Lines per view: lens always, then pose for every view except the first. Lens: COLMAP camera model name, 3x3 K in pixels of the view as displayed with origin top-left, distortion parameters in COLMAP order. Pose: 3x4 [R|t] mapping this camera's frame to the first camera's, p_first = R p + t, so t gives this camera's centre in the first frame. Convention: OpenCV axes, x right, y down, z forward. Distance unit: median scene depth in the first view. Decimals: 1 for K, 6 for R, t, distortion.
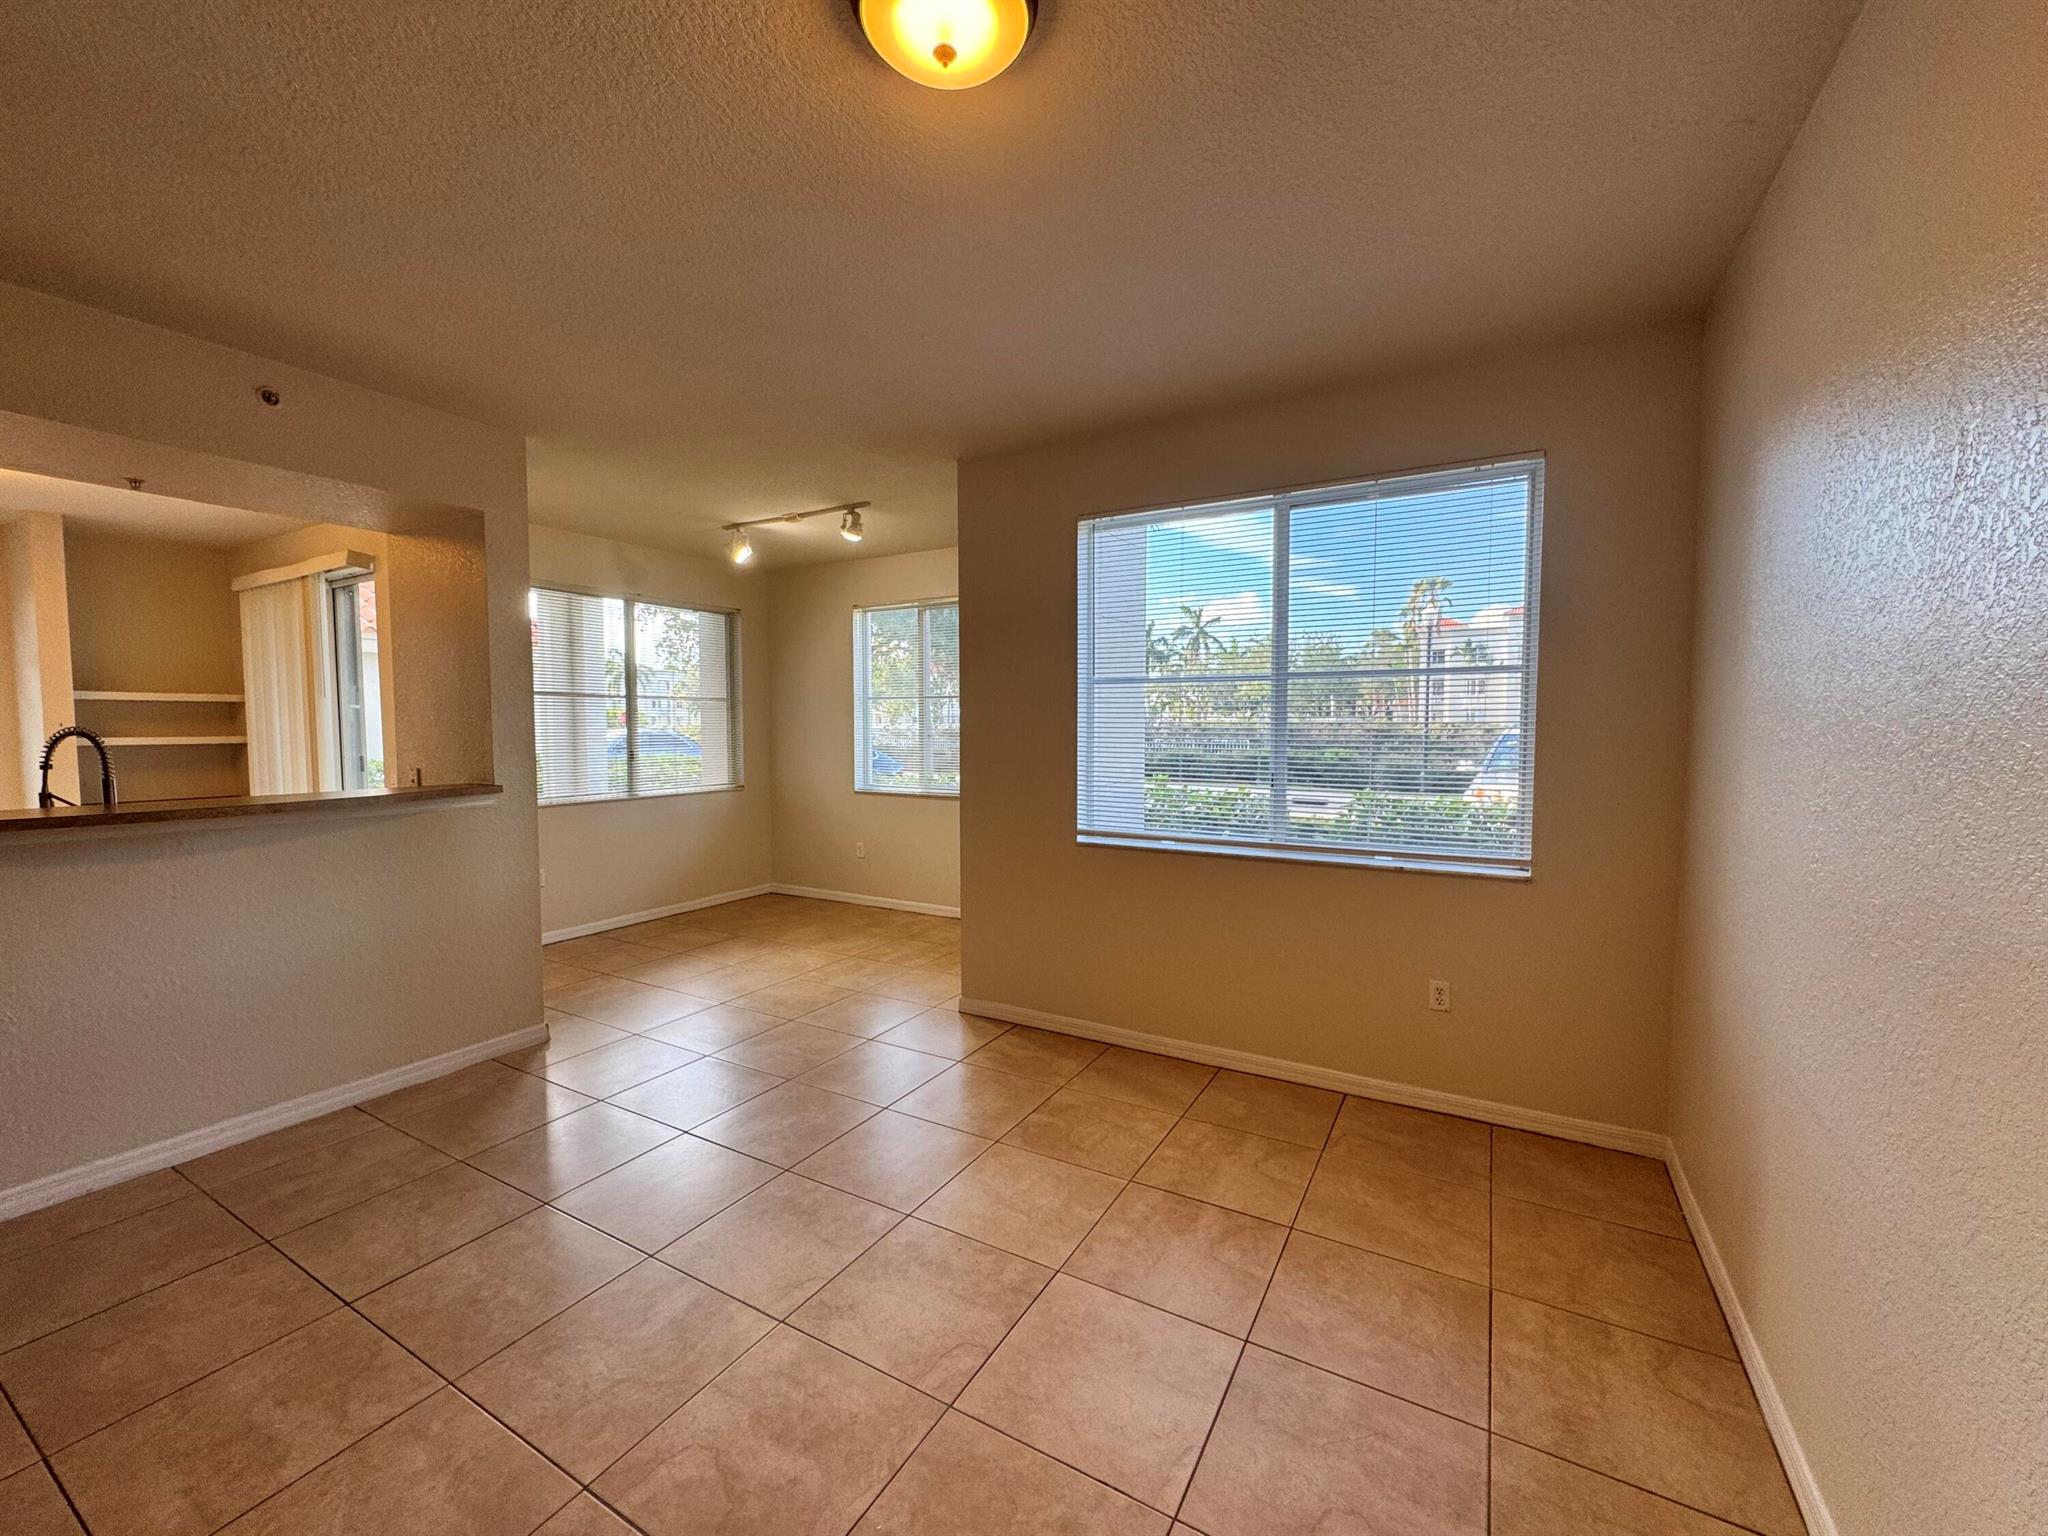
lens RADIAL K [[816.9, 0, 1028.4], [0, 816.9, 767.5], [0, 0, 1]] dist [-0.003272, 0.000524]
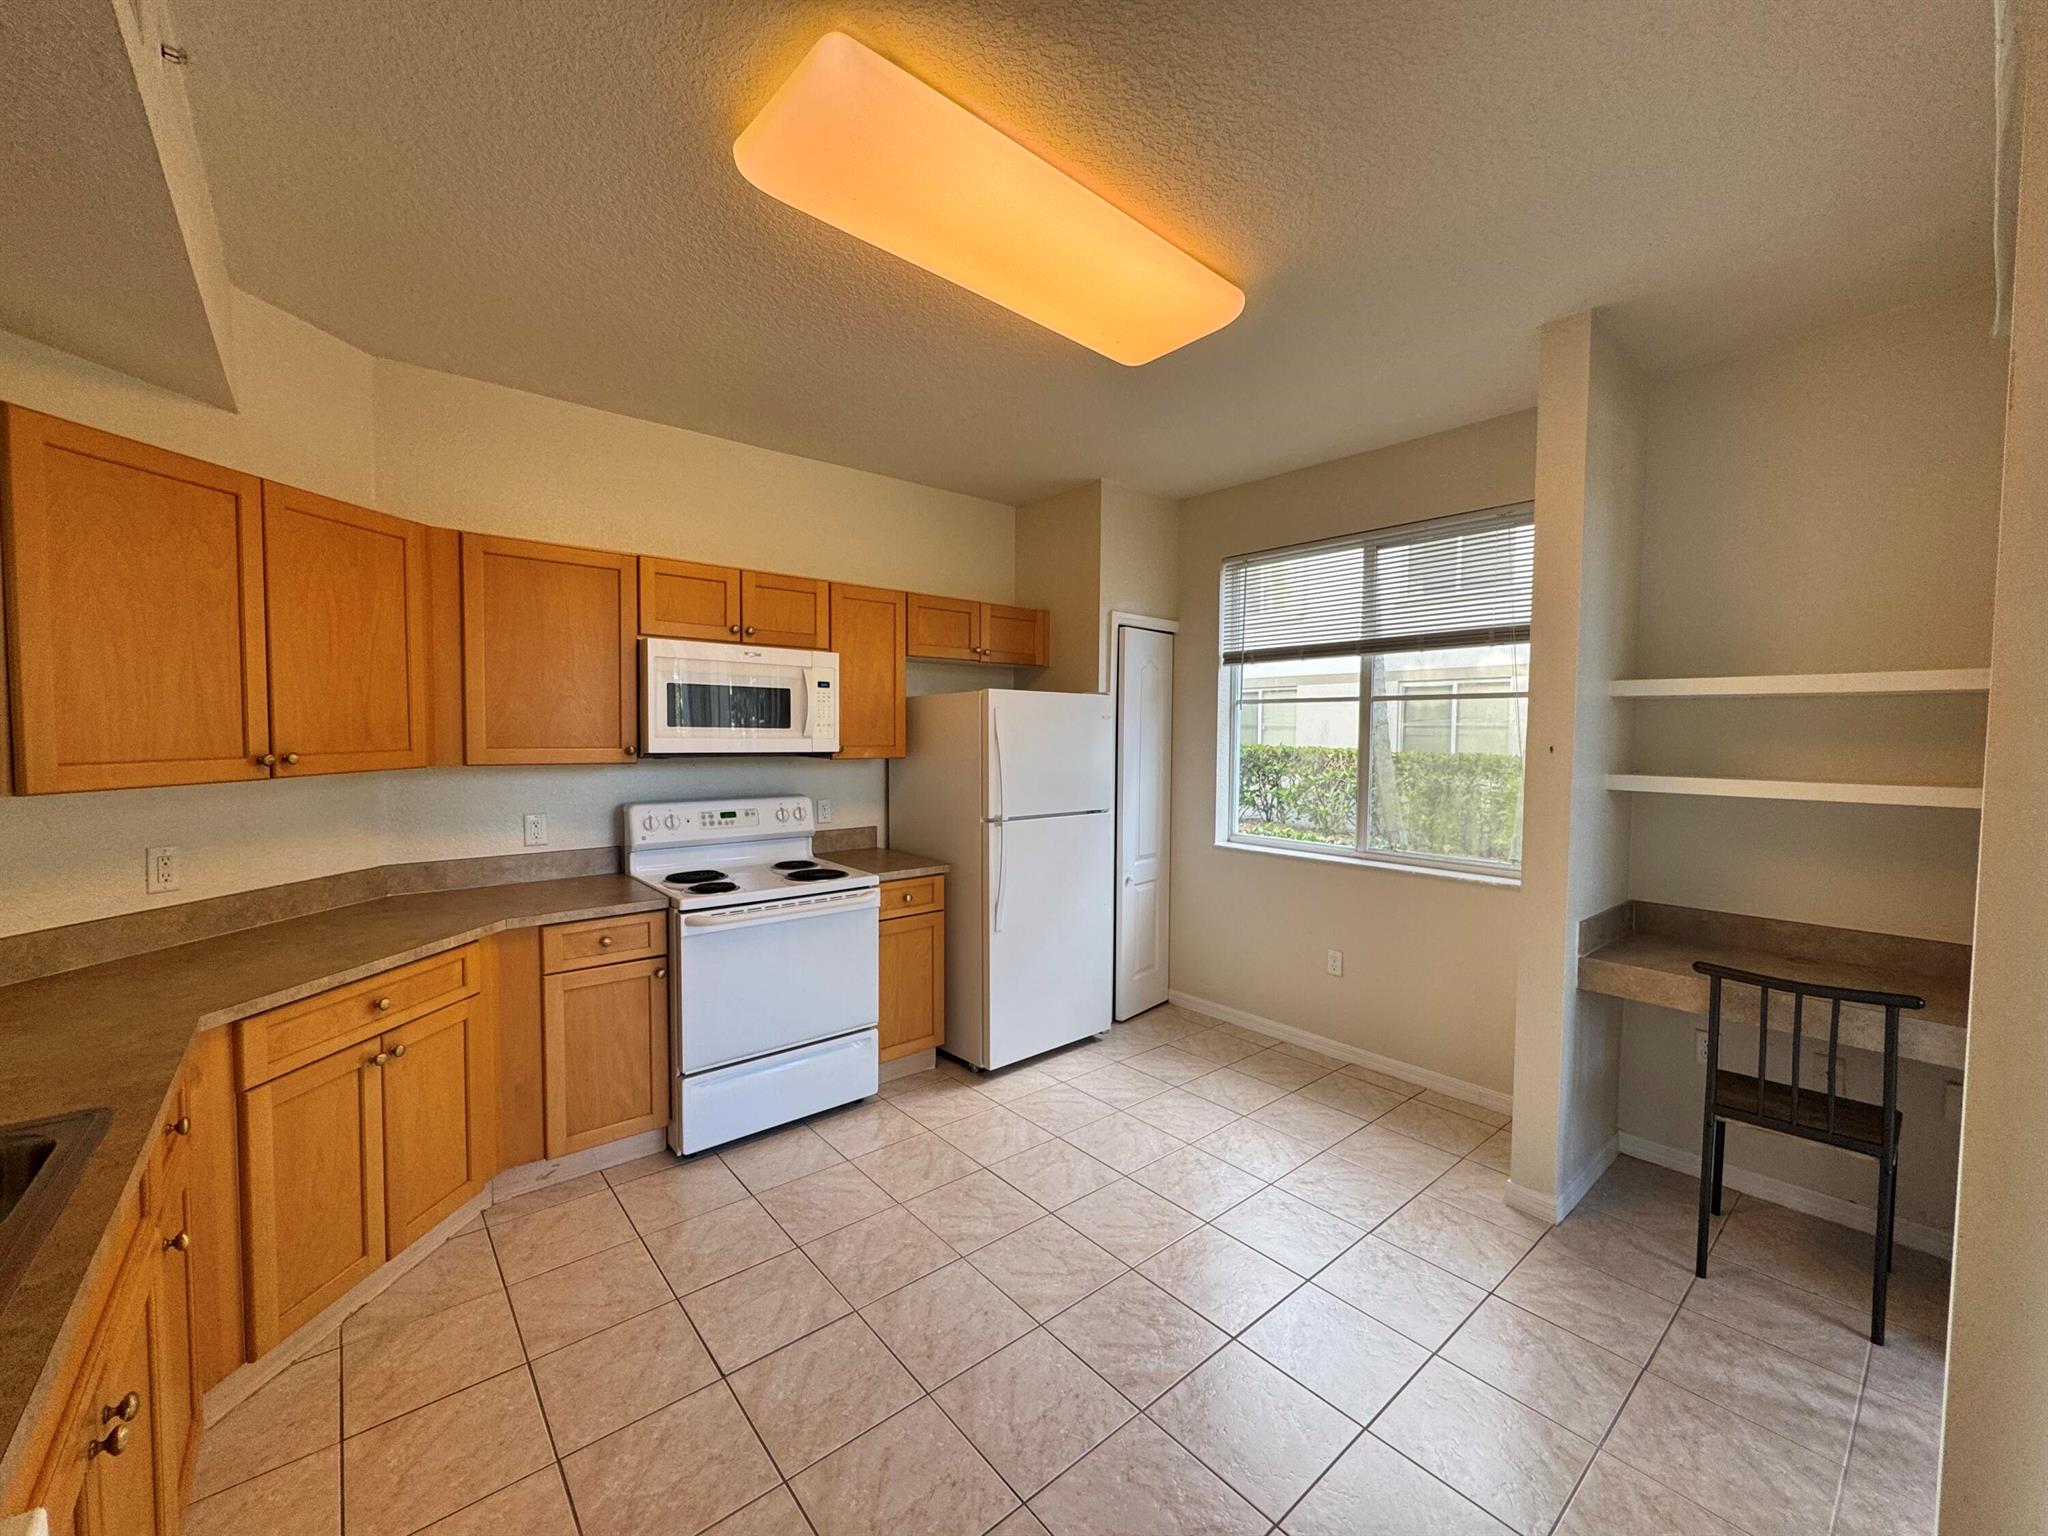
lens RADIAL K [[816.9, 0, 1038.5], [0, 816.9, 770.4], [0, 0, 1]] dist [-0.003272, 0.000524]
pose [[-0.327737, 0.045862, -0.943655, -0.609077], [-0.059114, 0.995869, 0.068930, -0.054823], [0.942918, 0.078374, -0.323671, 0.854110]]
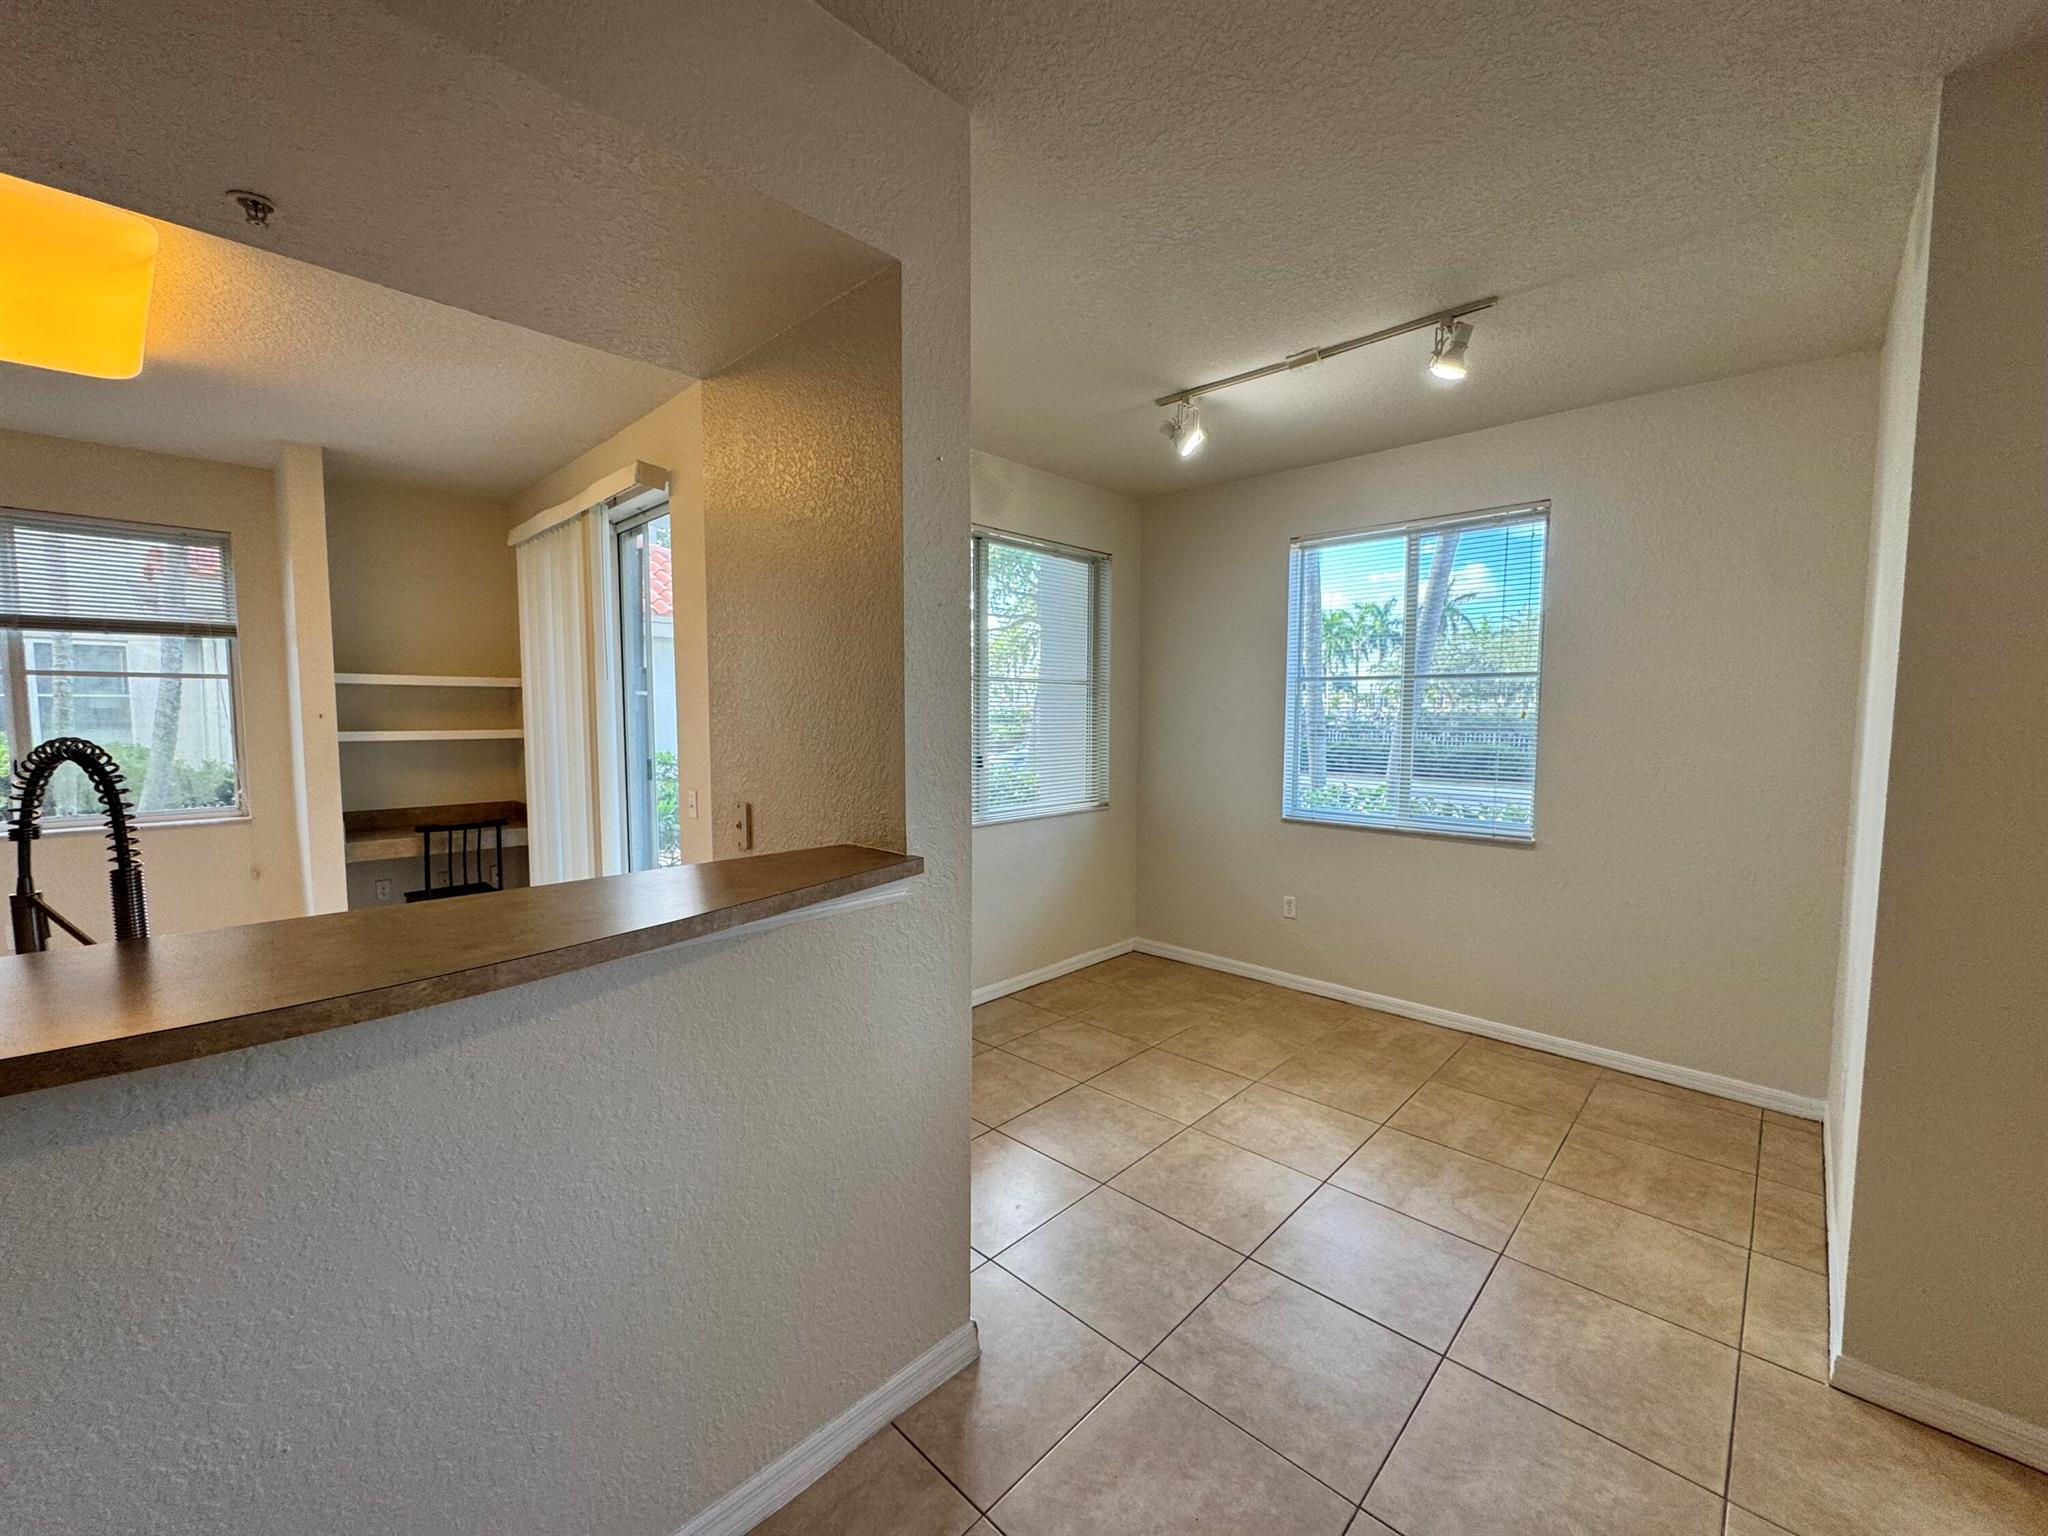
lens RADIAL K [[816.9, 0, 1028.4], [0, 816.9, 767.4], [0, 0, 1]] dist [-0.003272, 0.000524]
pose [[0.971266, 0.019690, -0.237181, -0.331718], [-0.016039, 0.999721, 0.017314, -0.027275], [0.237456, -0.013013, 0.971311, 0.389856]]
